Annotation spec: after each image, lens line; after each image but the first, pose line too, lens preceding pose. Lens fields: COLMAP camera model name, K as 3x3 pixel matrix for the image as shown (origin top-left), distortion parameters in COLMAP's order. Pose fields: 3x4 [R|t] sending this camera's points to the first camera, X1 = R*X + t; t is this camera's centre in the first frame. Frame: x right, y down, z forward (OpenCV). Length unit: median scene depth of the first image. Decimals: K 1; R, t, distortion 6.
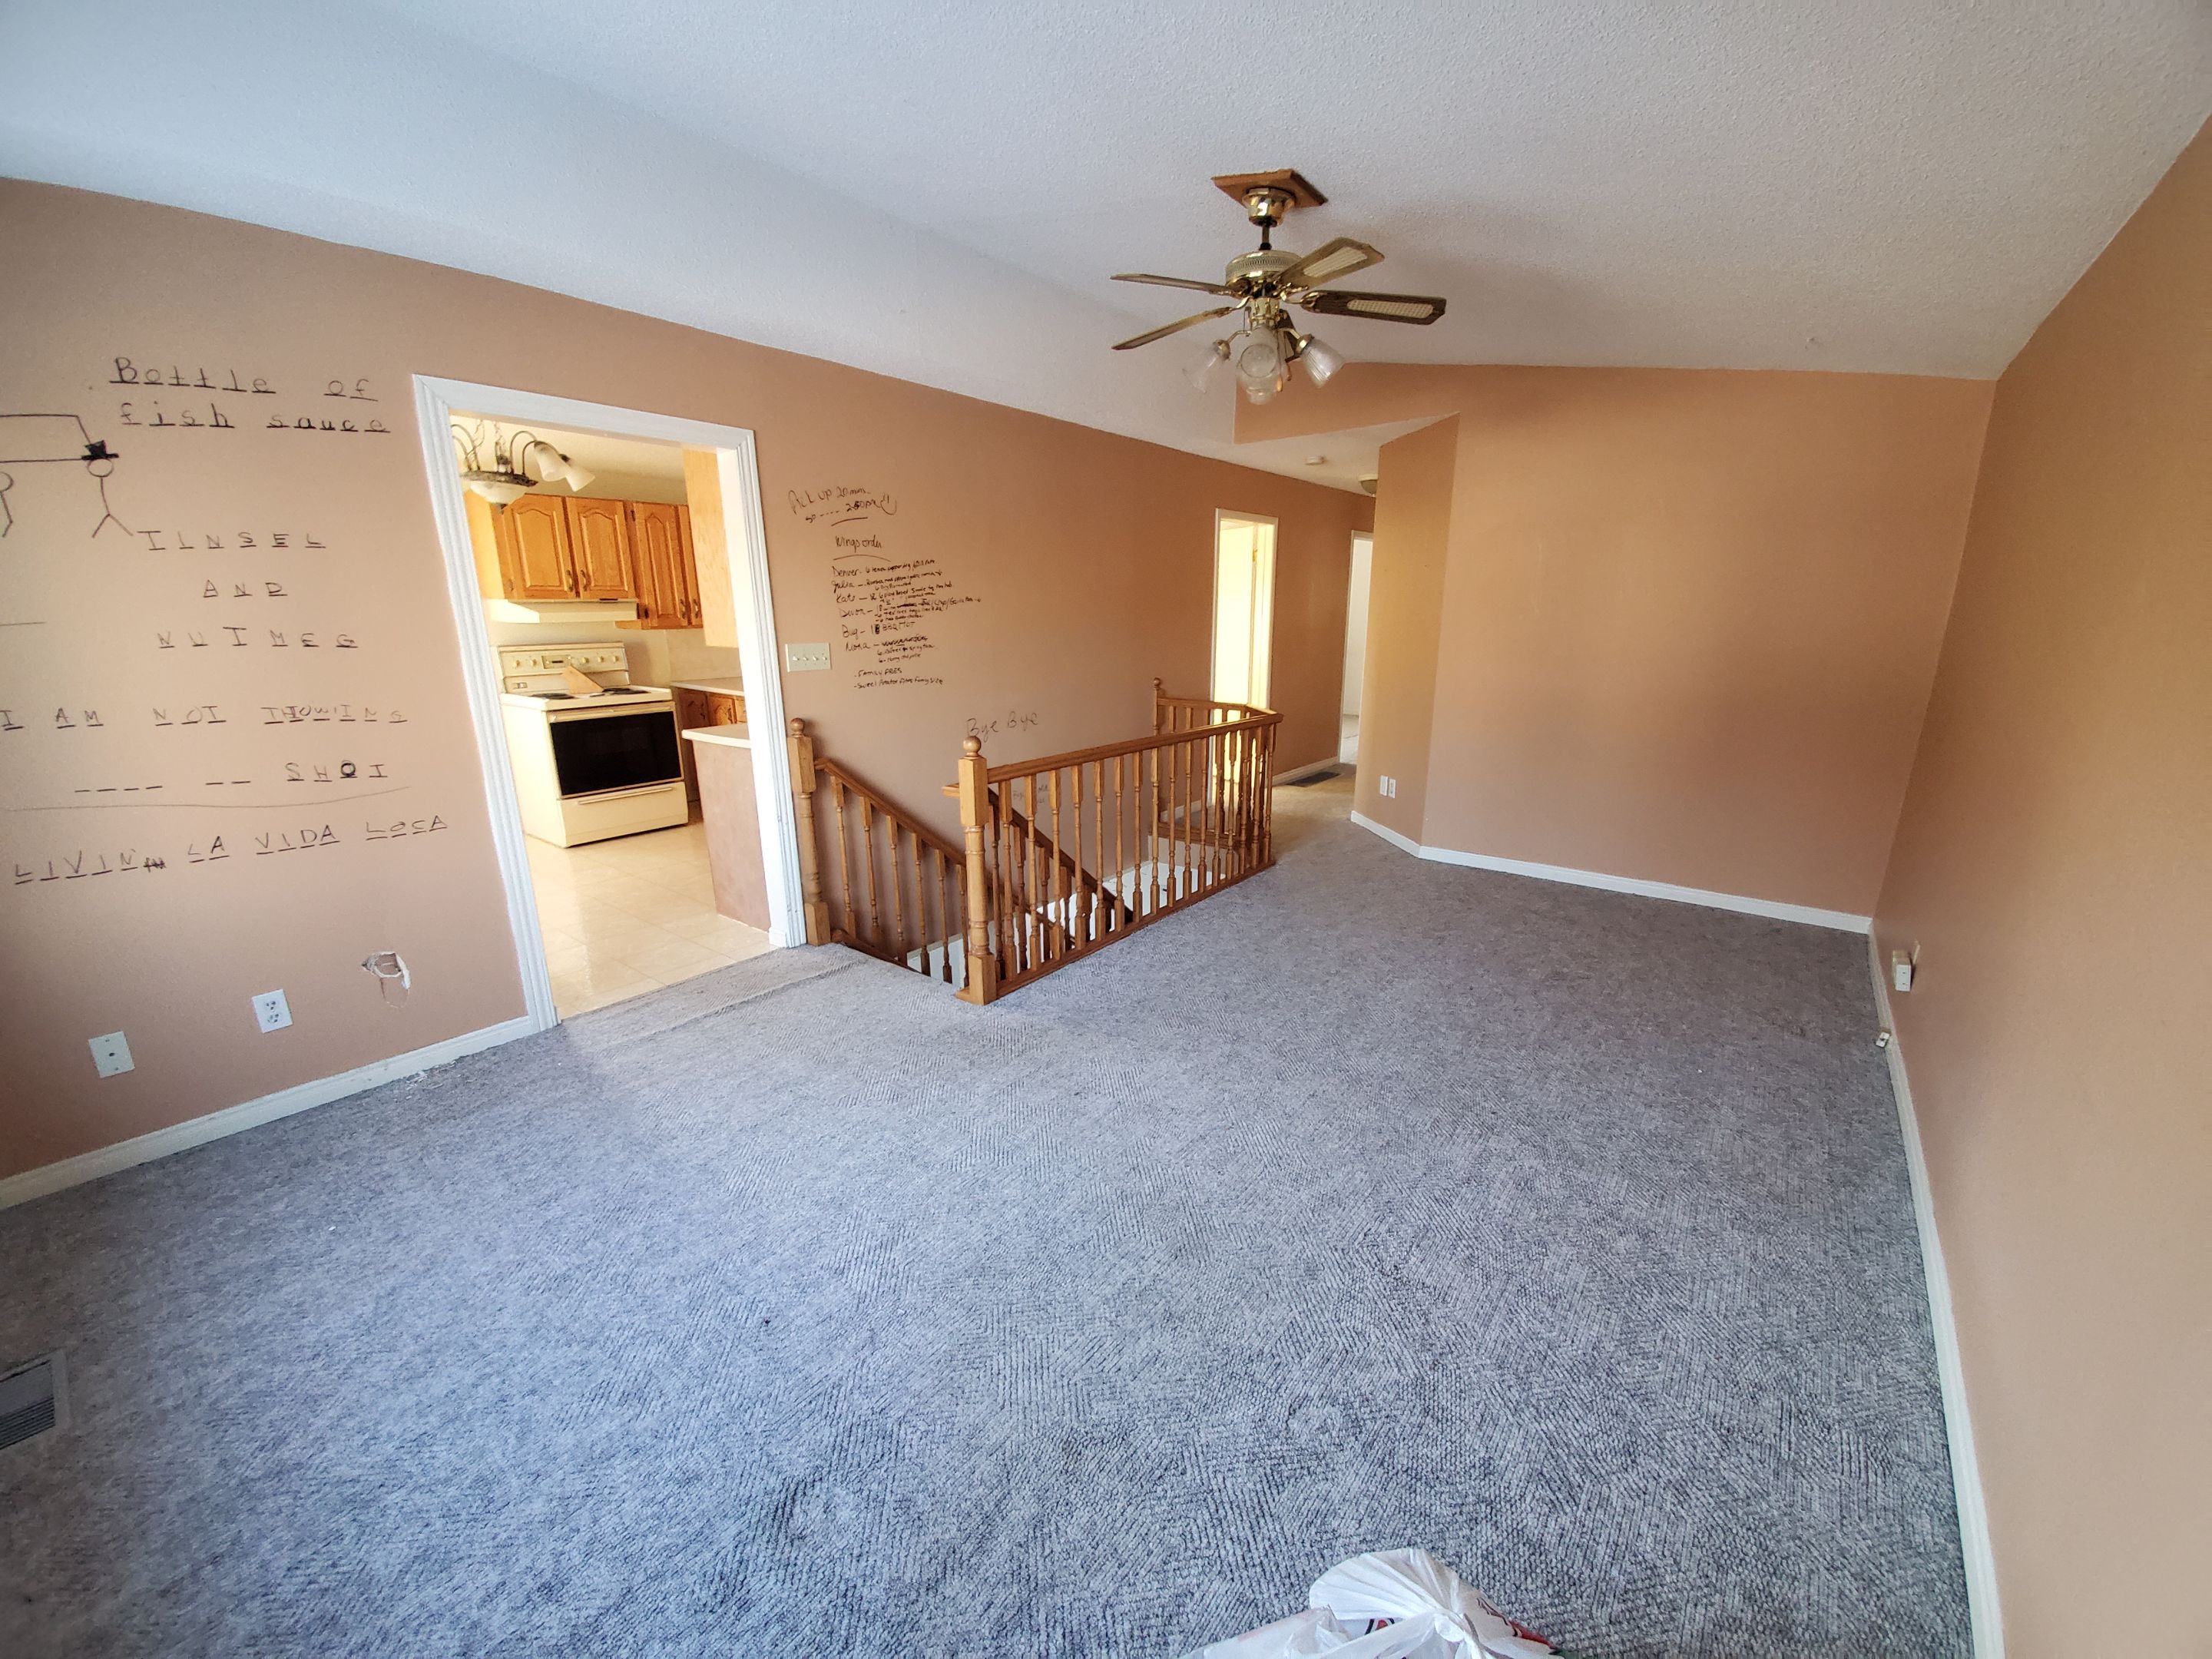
lens RADIAL K [[879.7, 0, 1110.9], [0, 879.7, 836.3], [0, 0, 1]] dist [0.007695, -0.014972]
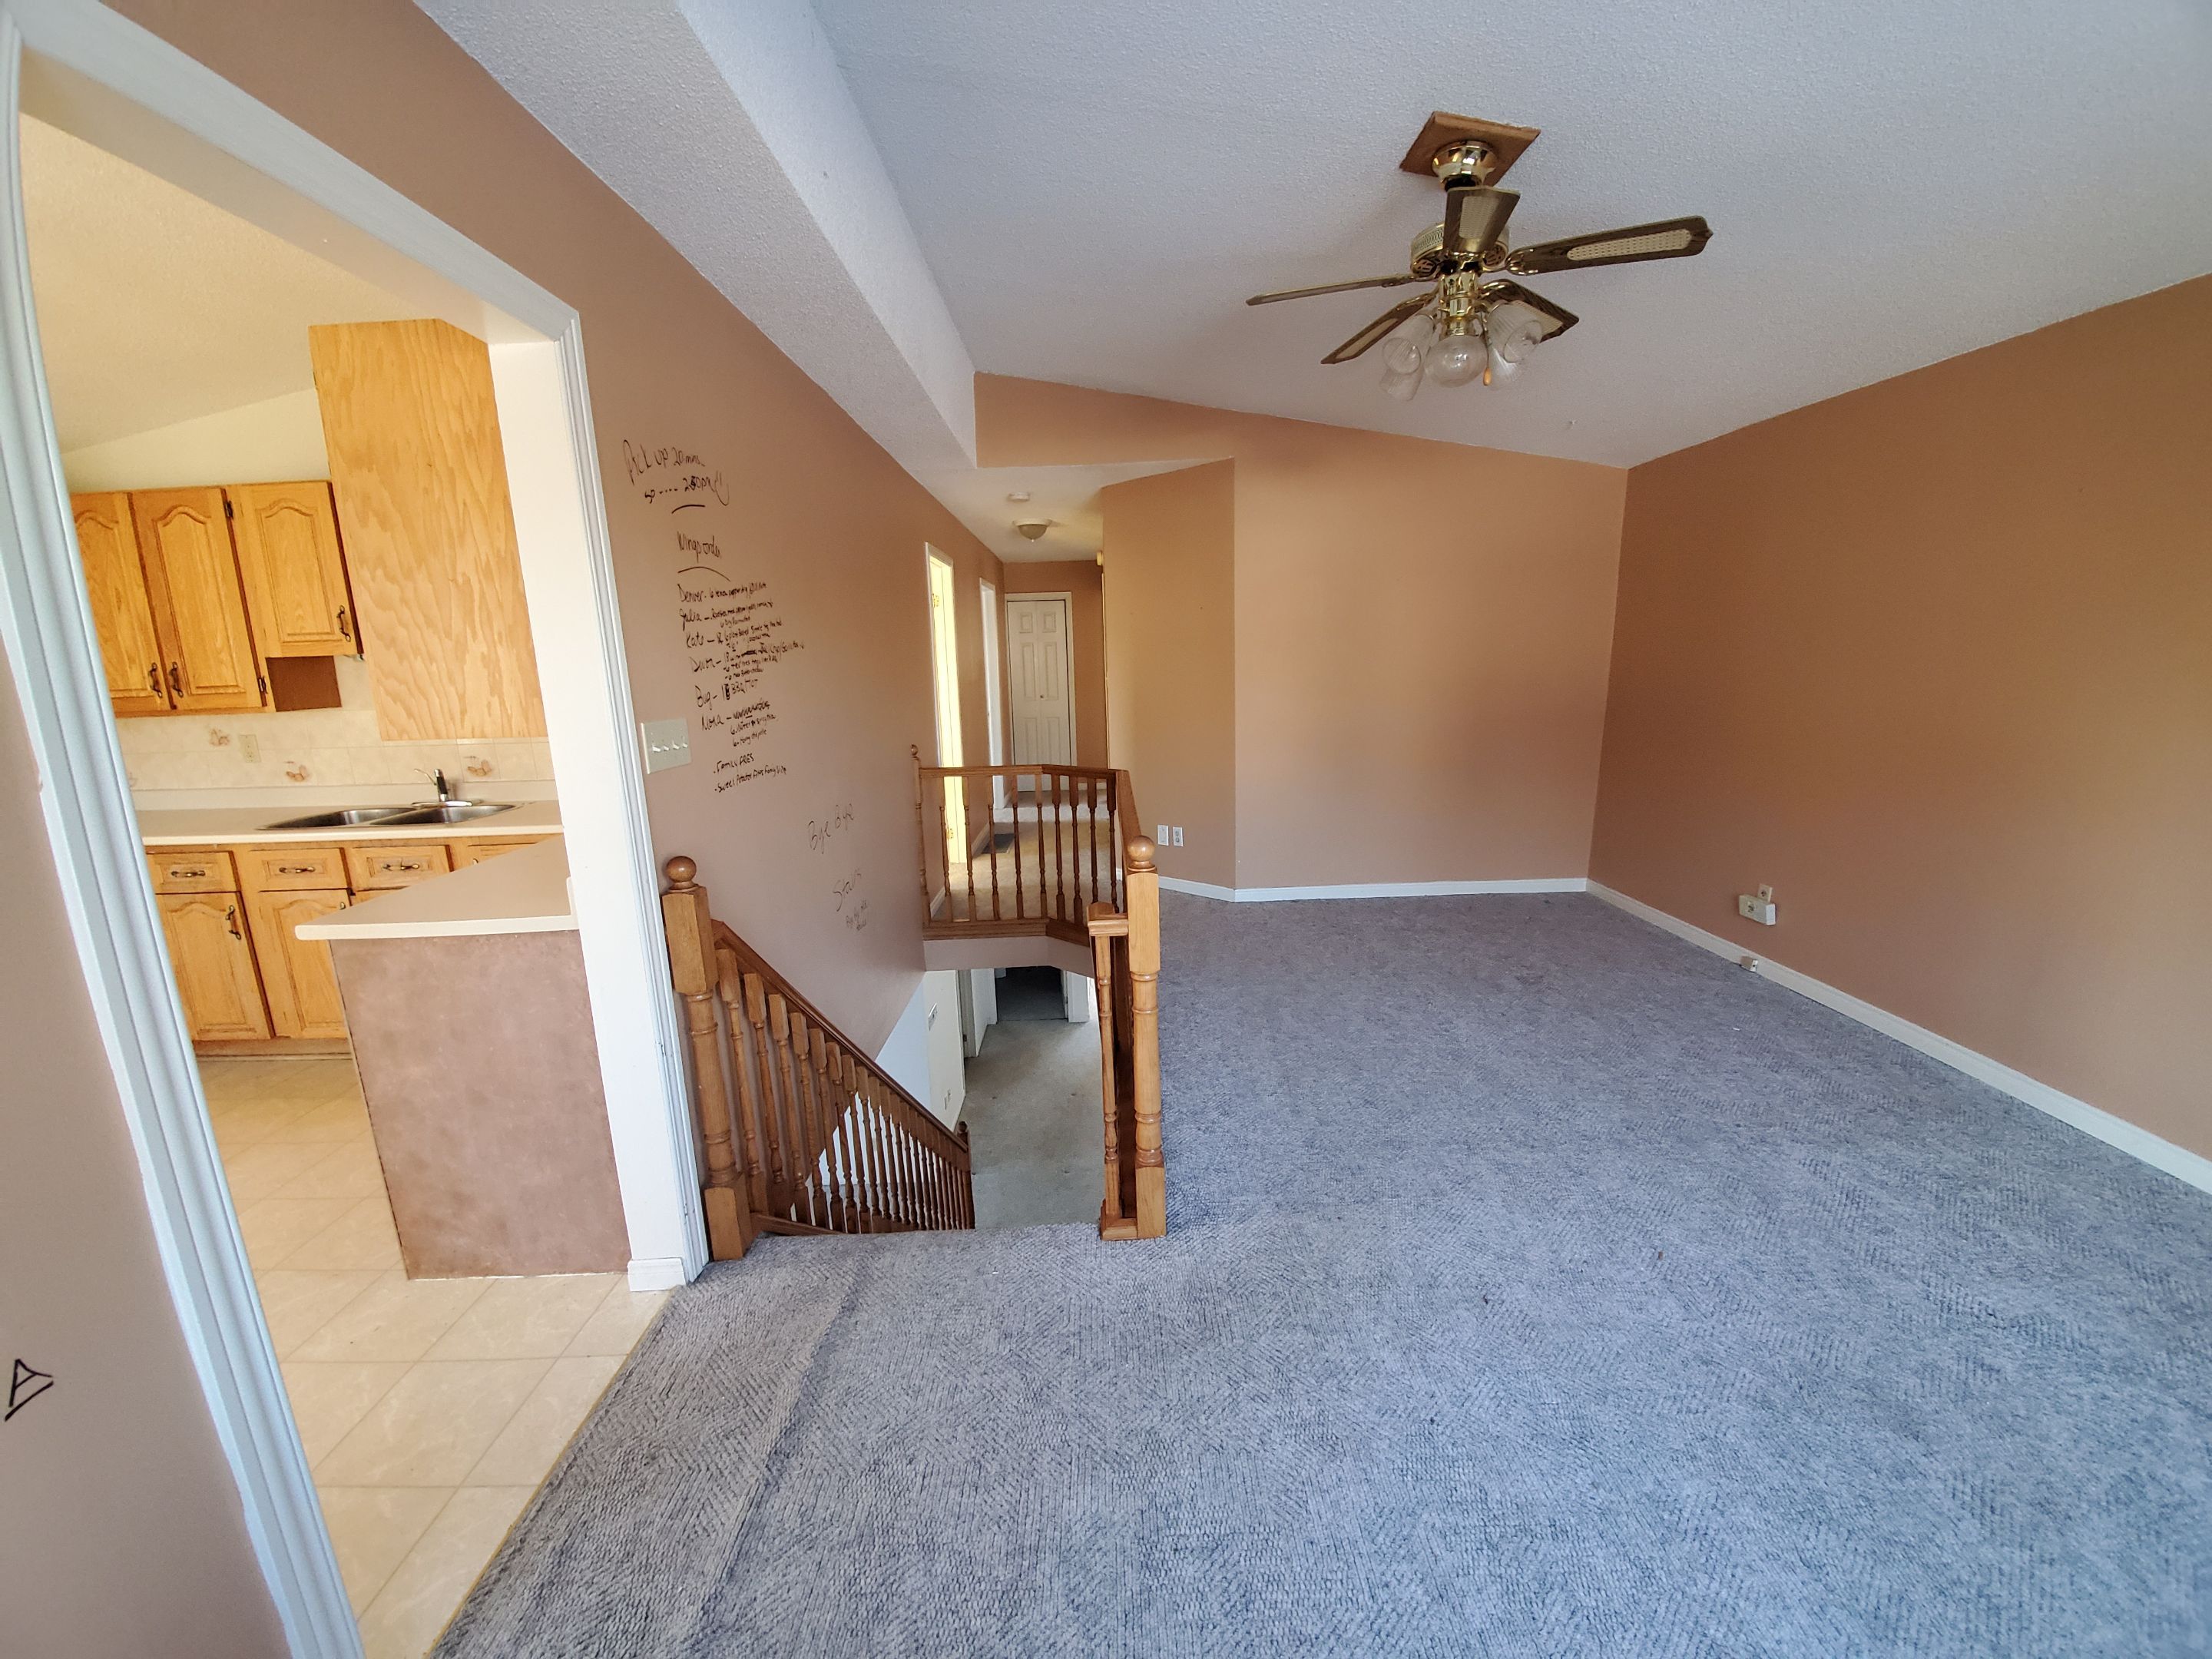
lens RADIAL K [[879.7, 0, 1110.9], [0, 879.7, 836.3], [0, 0, 1]] dist [0.007695, -0.014972]
pose [[0.782841, -0.144671, 0.605169, -0.456634], [0.185637, 0.982604, -0.005238, -0.091118], [-0.593884, 0.116442, 0.796079, 0.396984]]
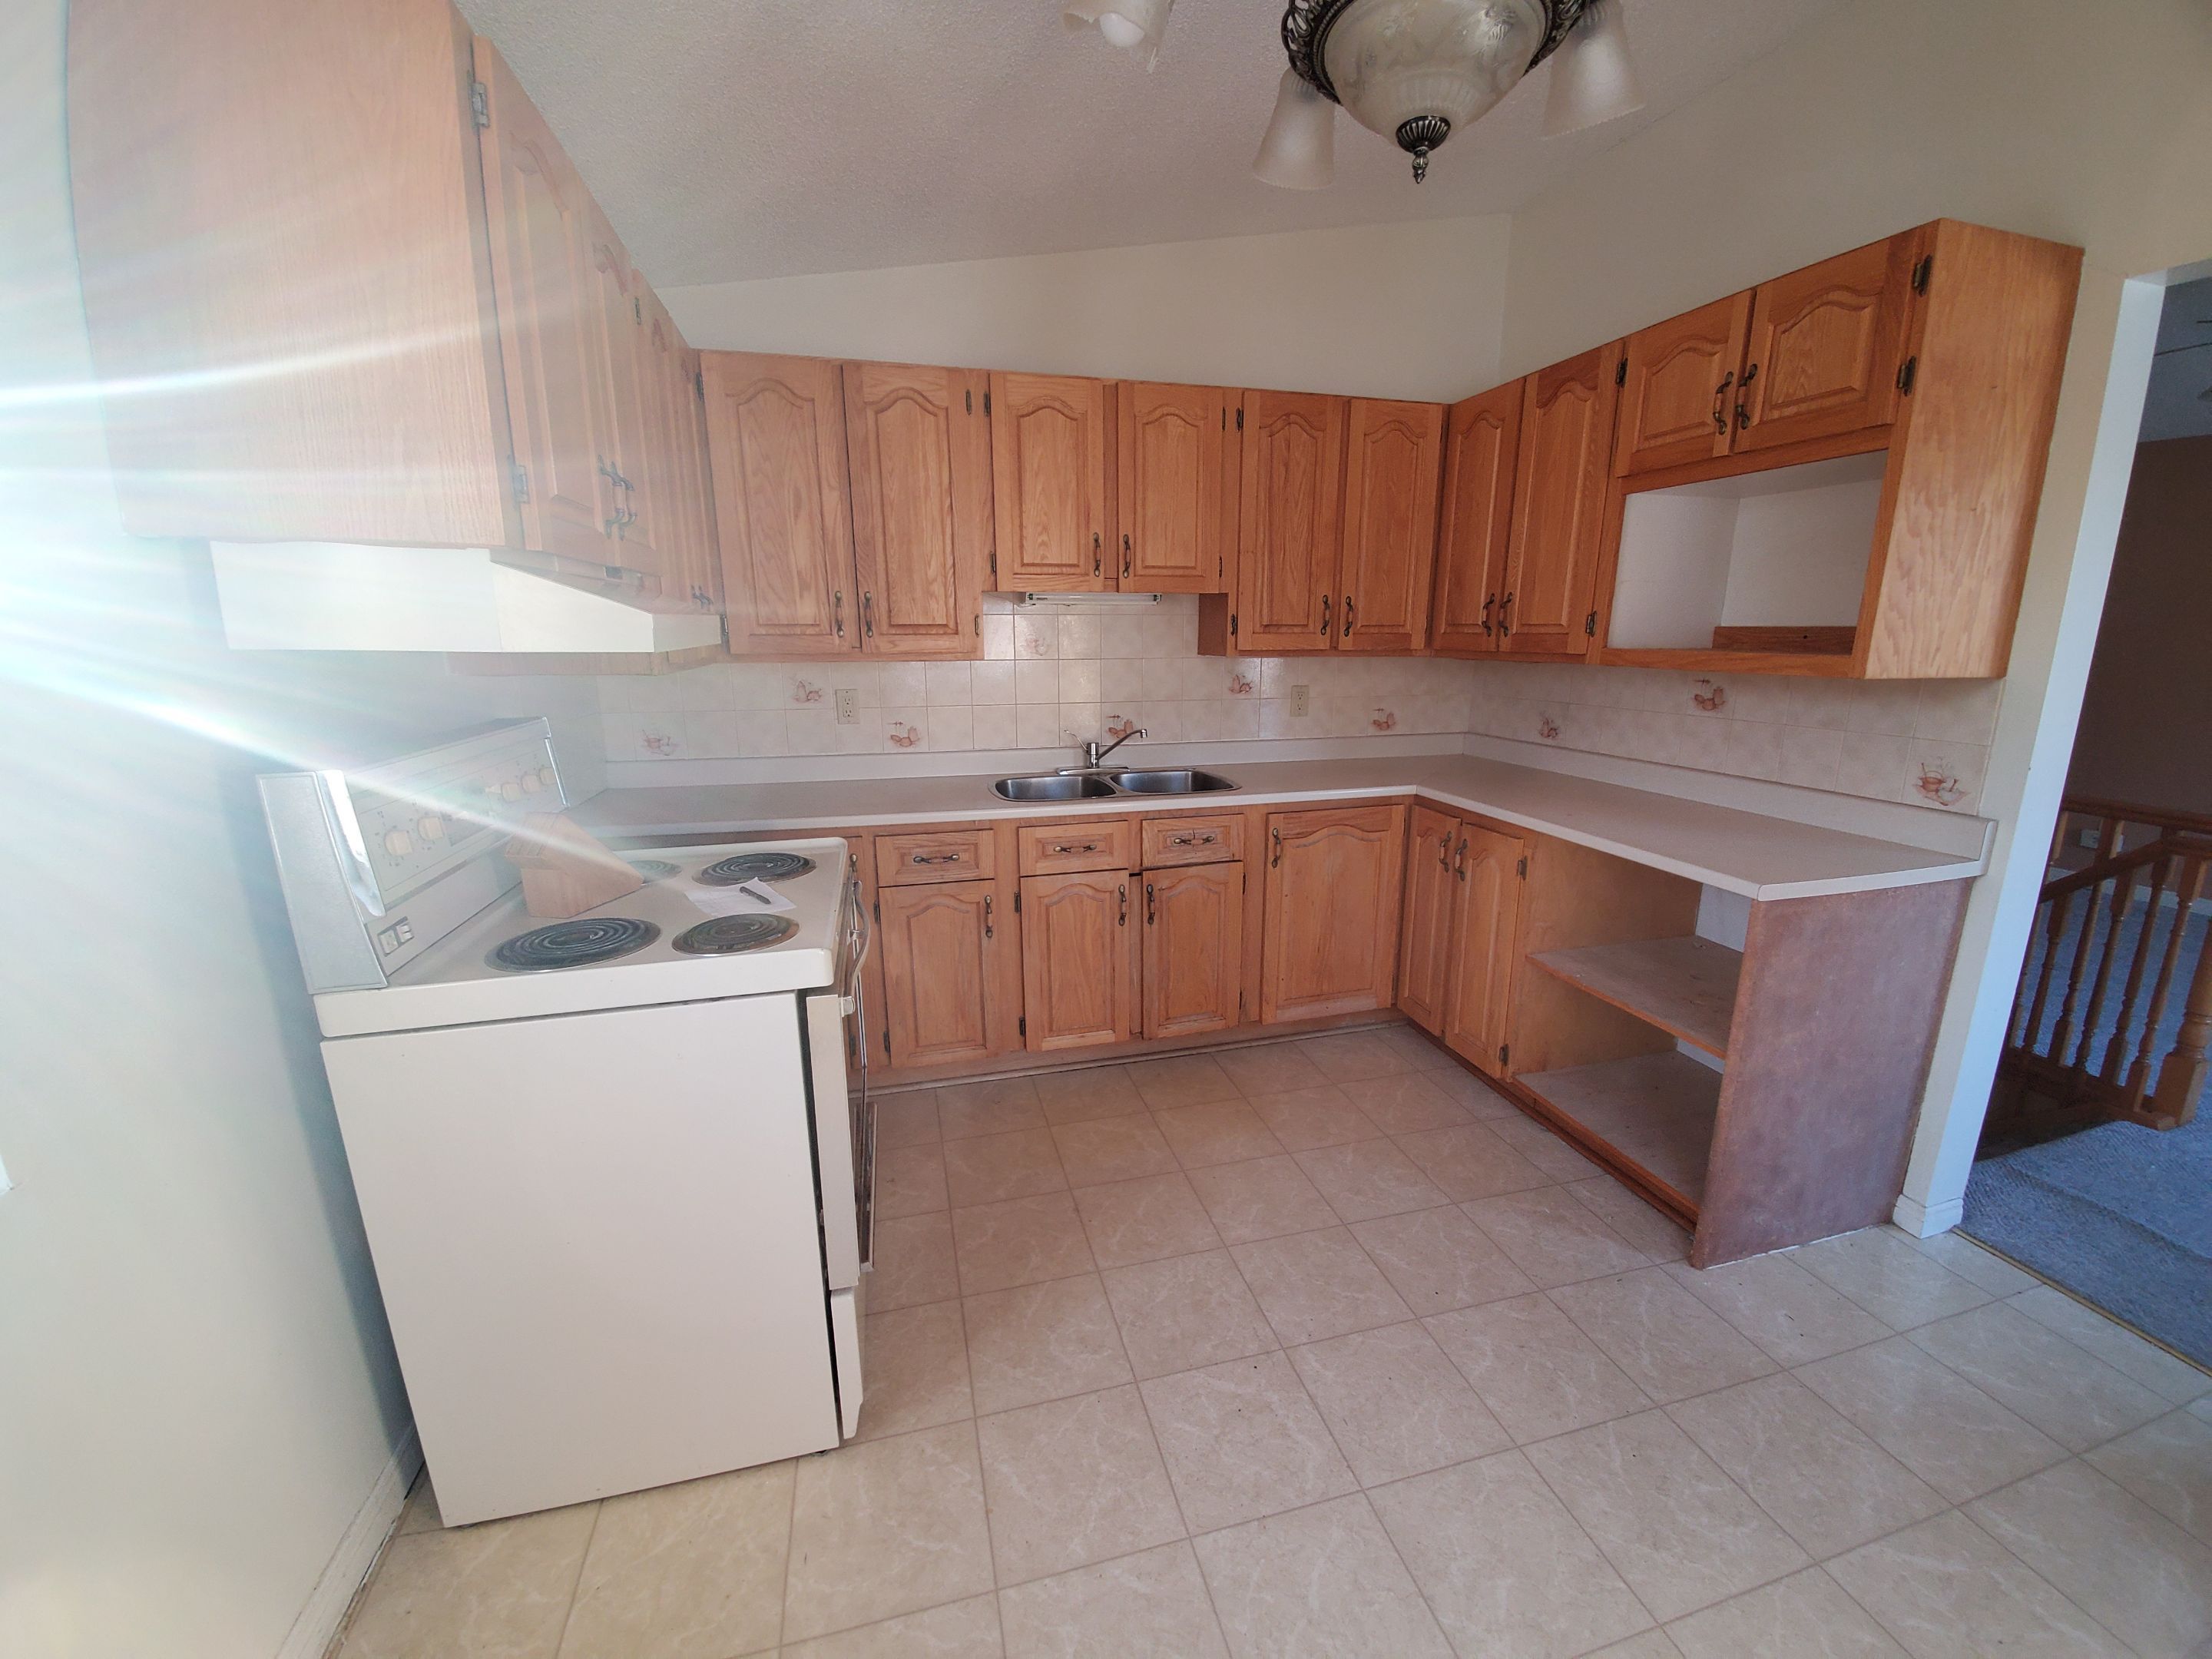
lens RADIAL K [[876.7, 0, 1111.8], [0, 876.7, 830.9], [0, 0, 1]] dist [-0.009813, -0.004744]
pose [[0.613250, -0.181937, 0.768650, -1.068769], [0.211204, 0.975449, 0.062381, -0.256121], [-0.761129, 0.124087, 0.636620, 1.047450]]
